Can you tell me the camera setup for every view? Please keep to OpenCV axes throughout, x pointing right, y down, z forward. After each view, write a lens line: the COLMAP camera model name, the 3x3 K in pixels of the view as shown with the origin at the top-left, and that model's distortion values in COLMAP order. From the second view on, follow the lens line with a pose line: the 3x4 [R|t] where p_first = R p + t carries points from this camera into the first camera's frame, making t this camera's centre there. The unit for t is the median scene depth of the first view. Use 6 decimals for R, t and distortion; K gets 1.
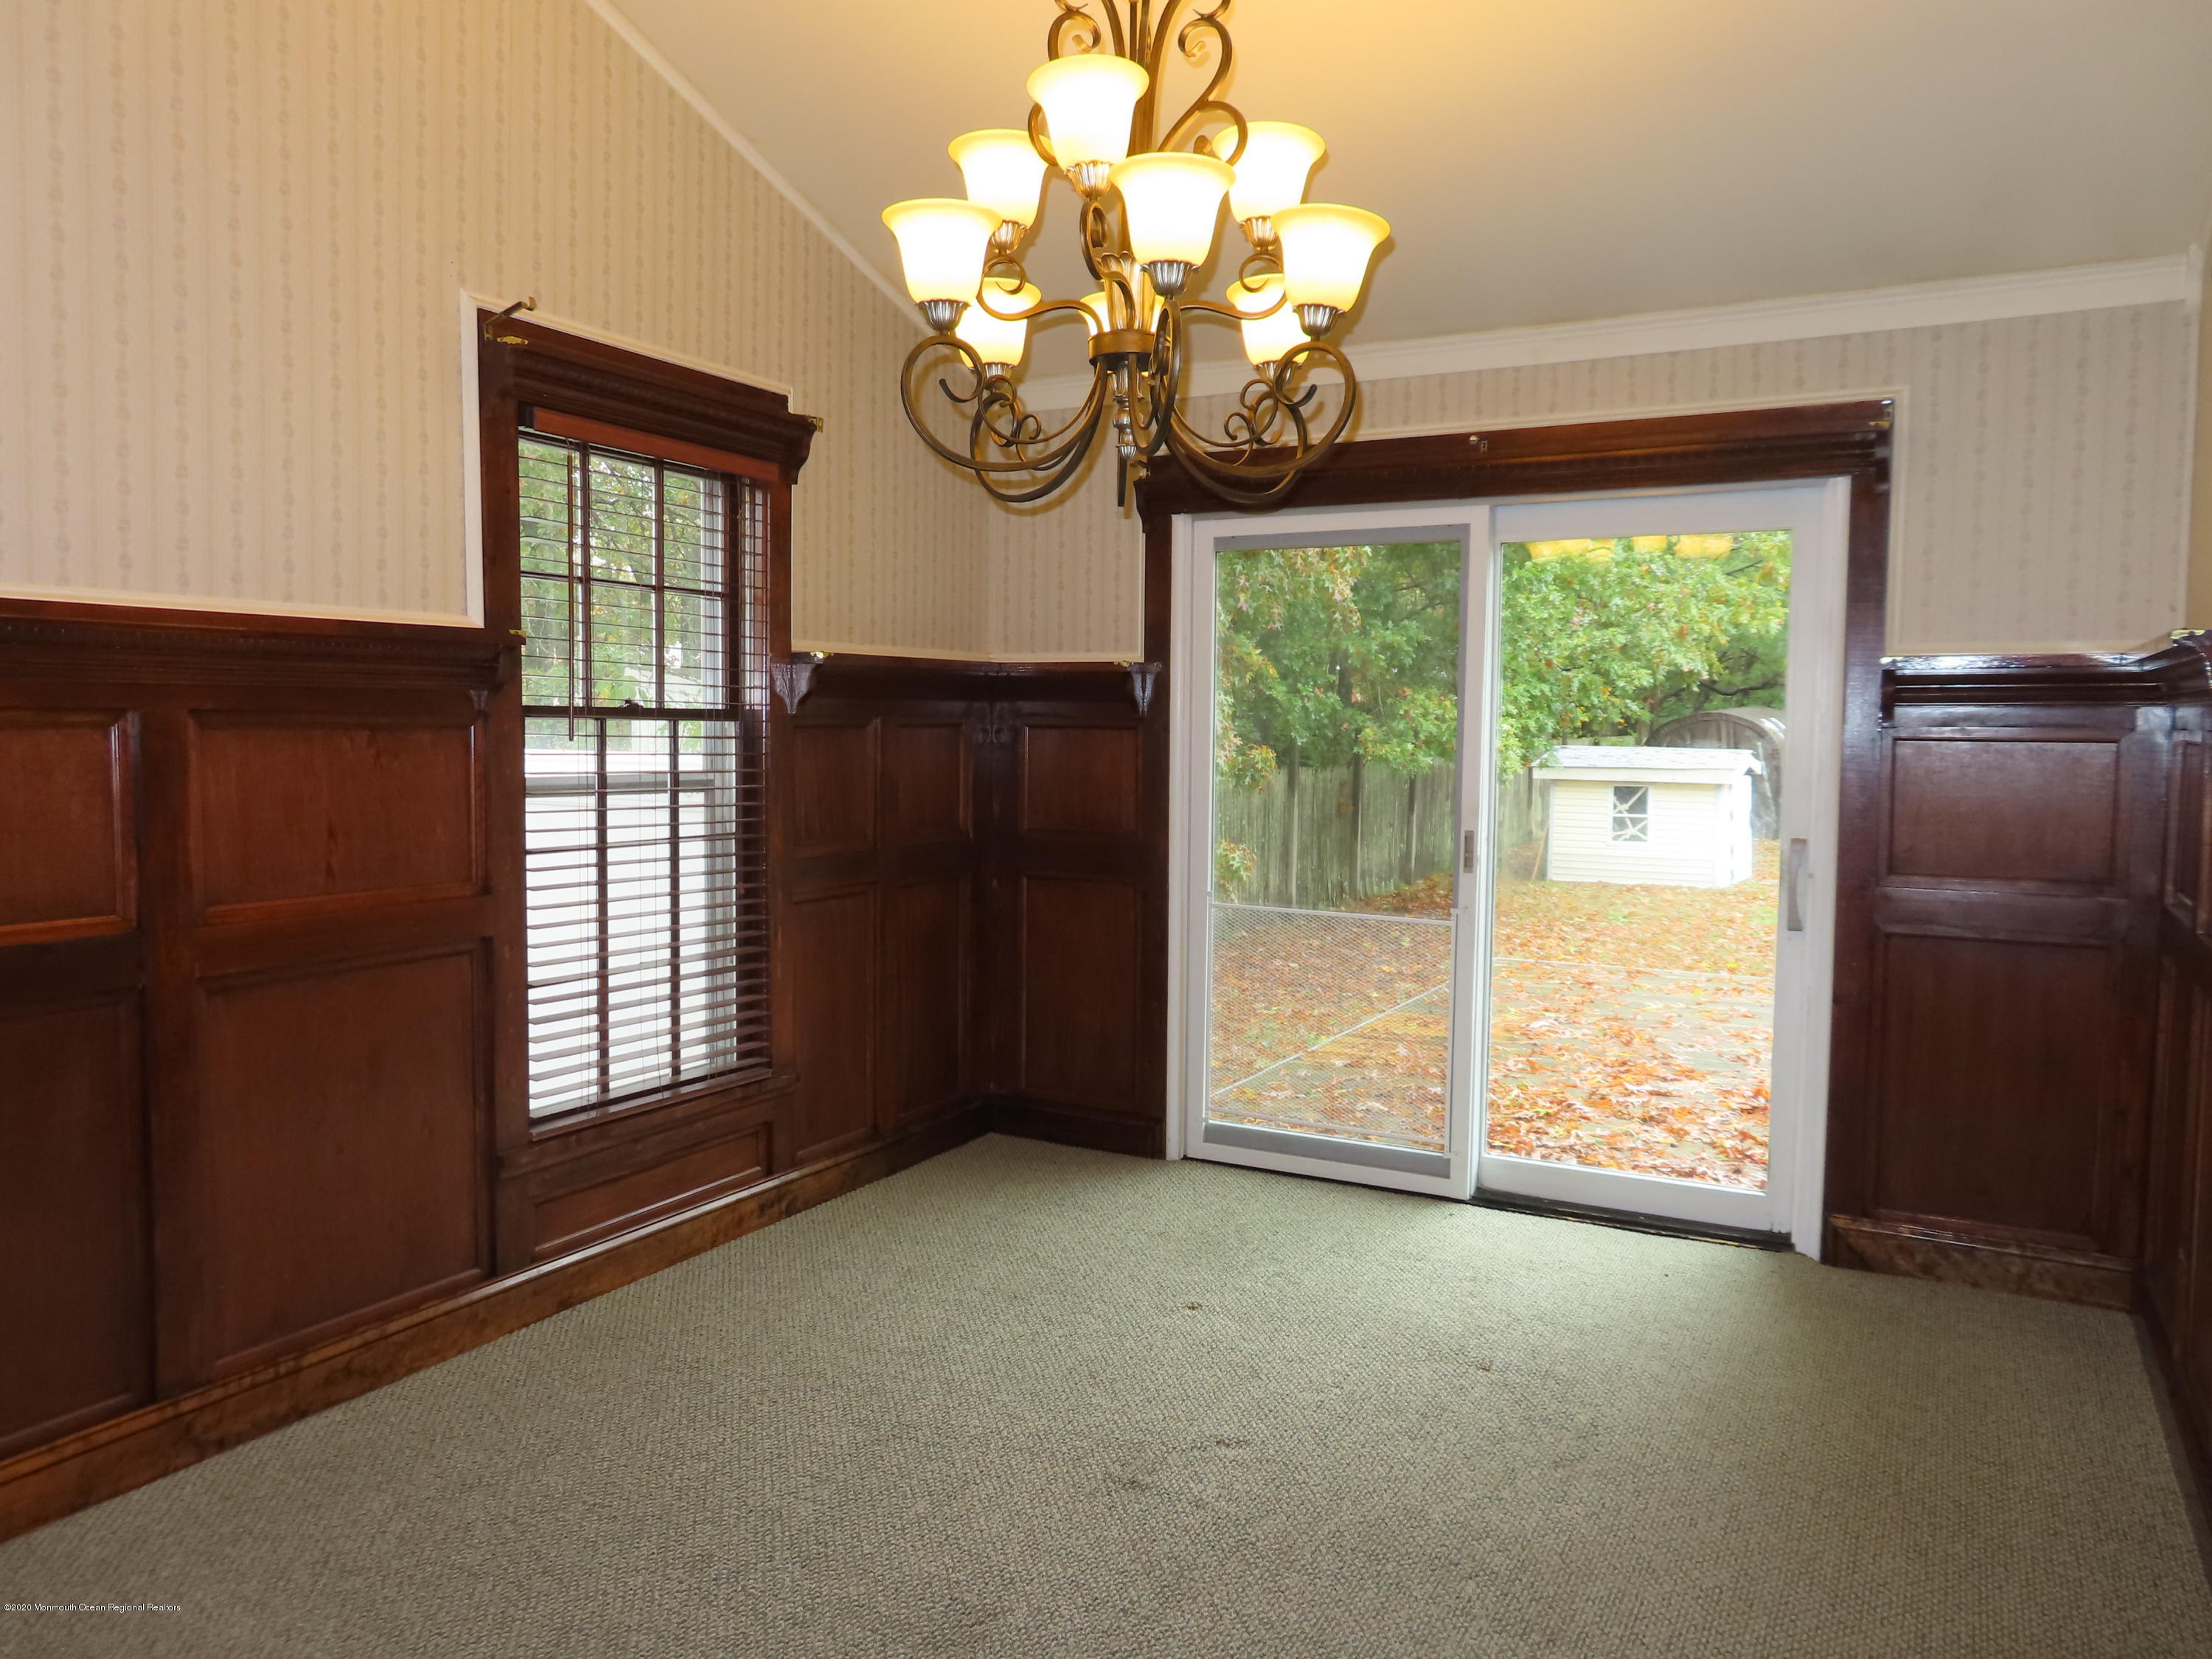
lens RADIAL K [[1571.8, 0, 1107.5], [0, 1571.8, 824.5], [0, 0, 1]] dist [-0.009297, 0.004927]
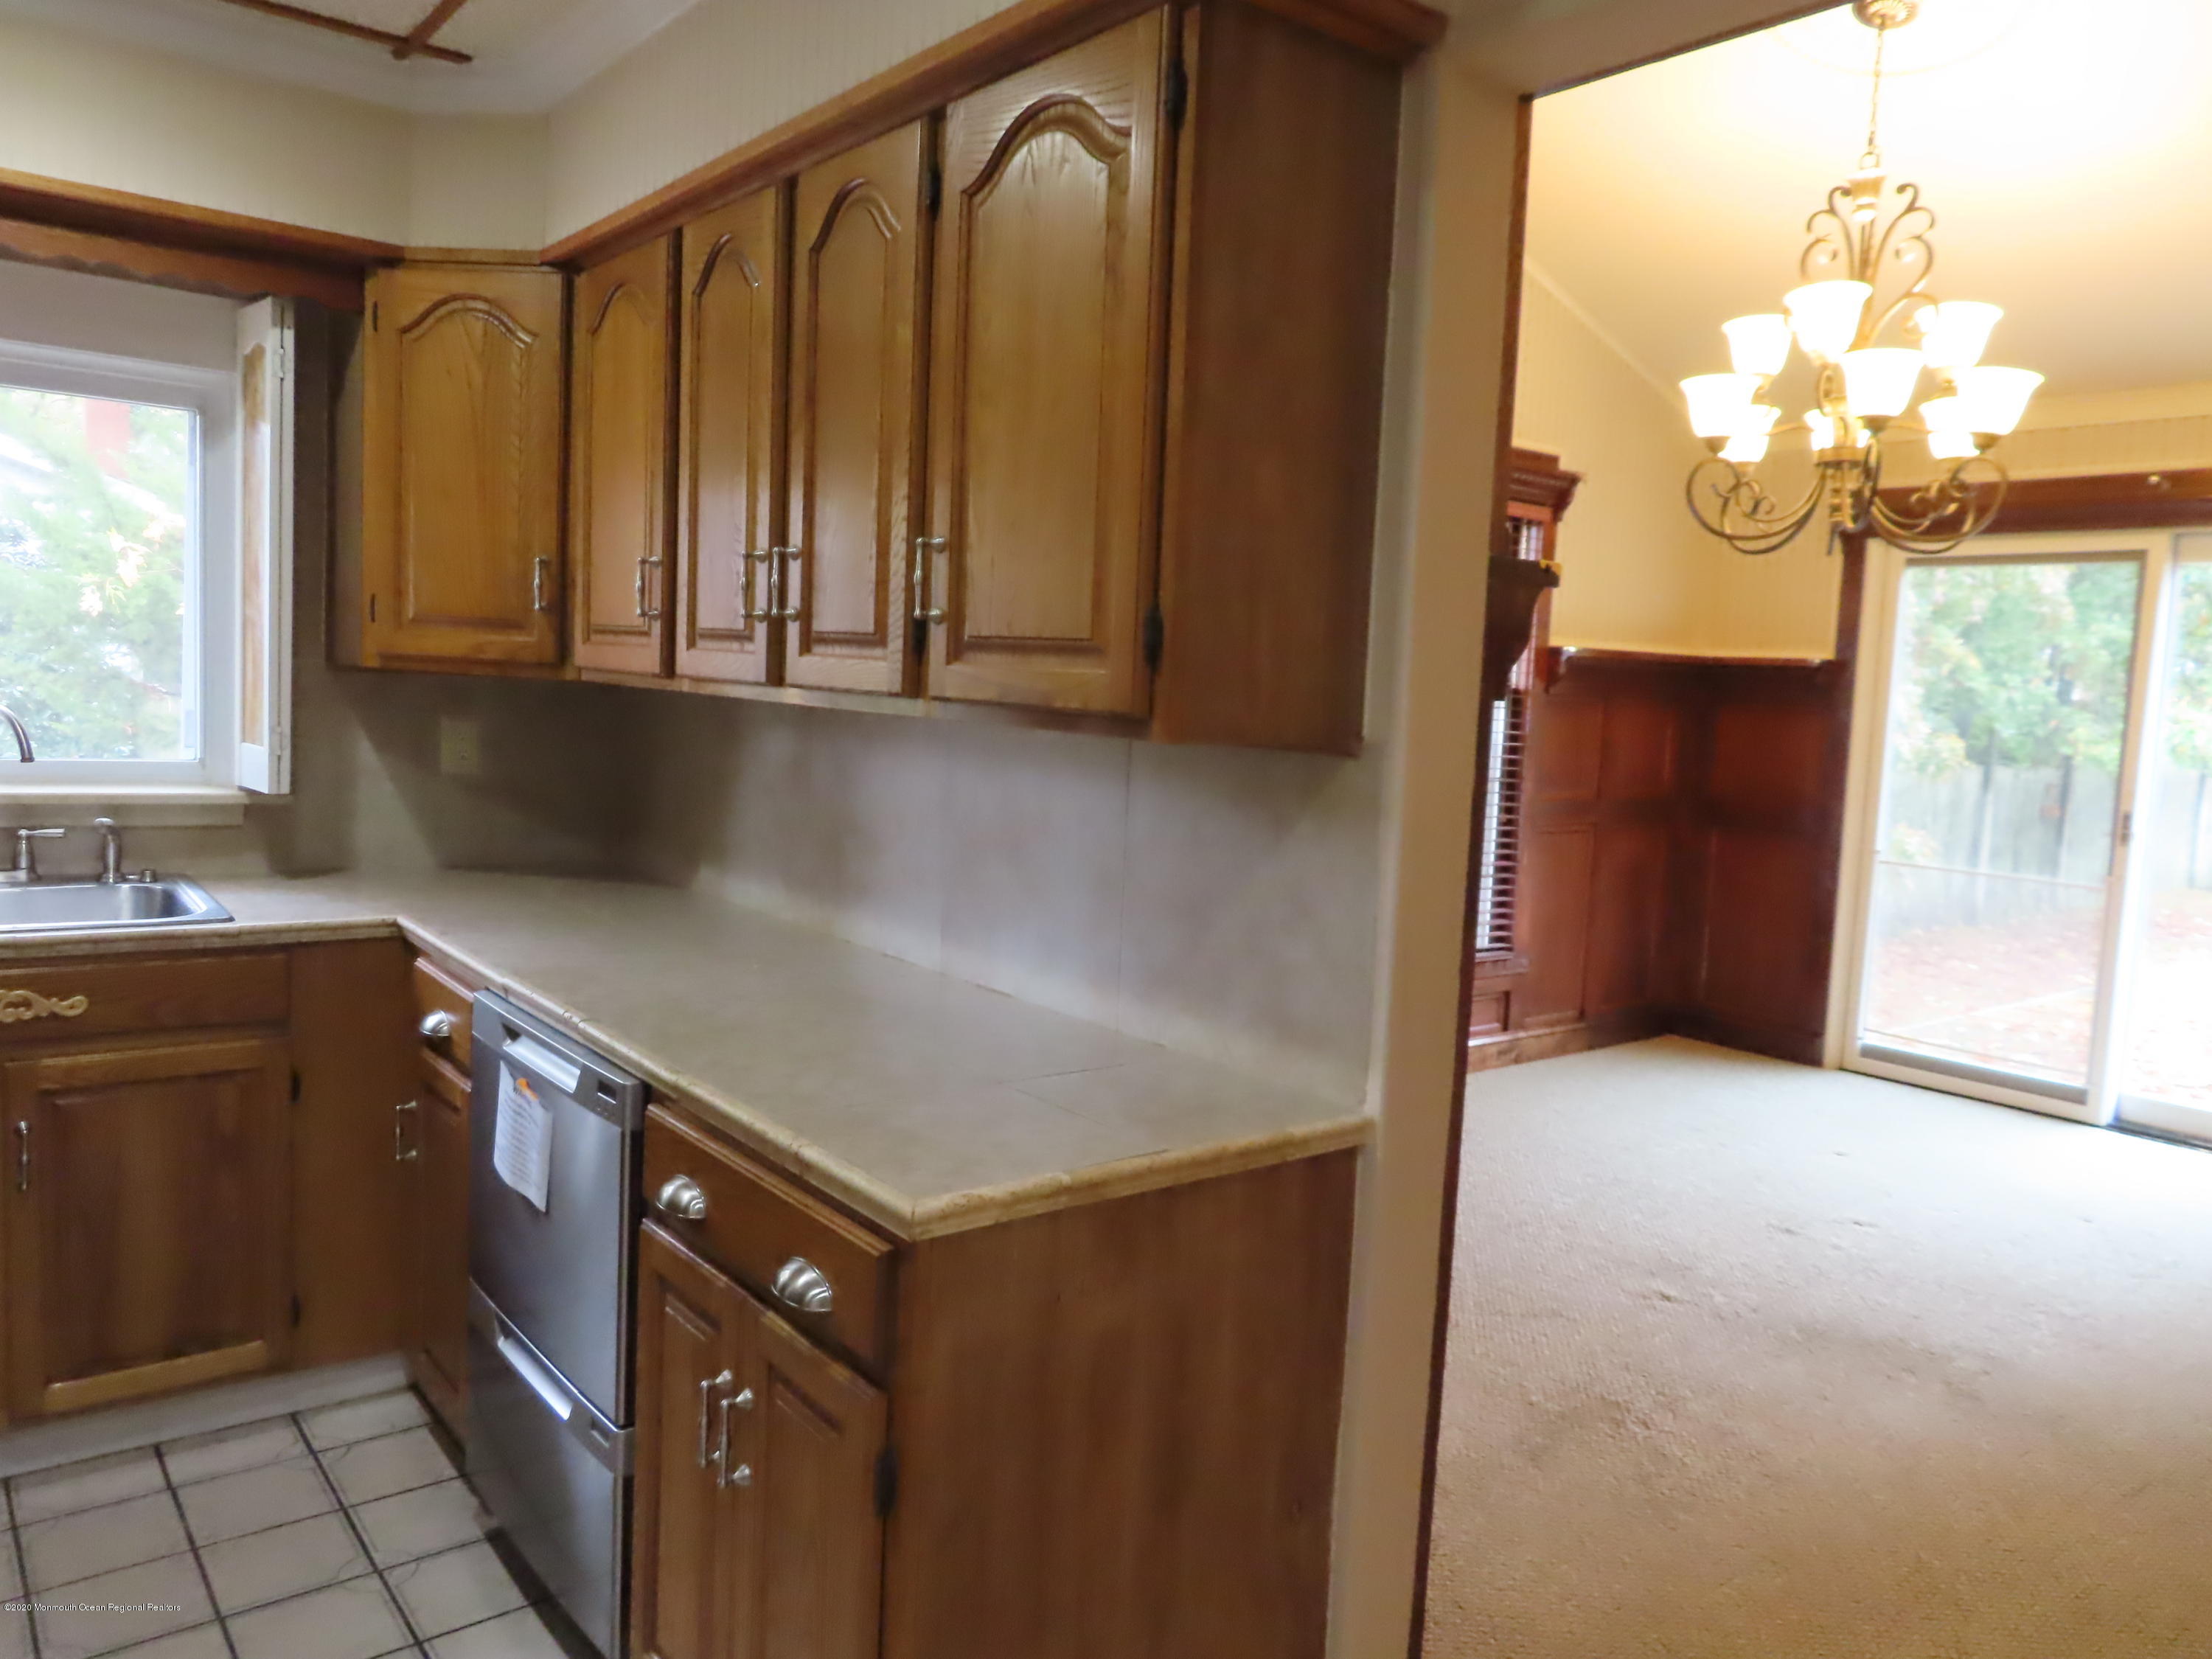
lens RADIAL K [[1571.8, 0, 1106.0], [0, 1571.8, 823.2], [0, 0, 1]] dist [-0.009297, 0.004927]
pose [[0.919218, 0.066895, -0.388025, -0.017064], [-0.061344, 0.997760, 0.026689, 0.028272], [0.388941, -0.000730, 0.921262, -0.382746]]
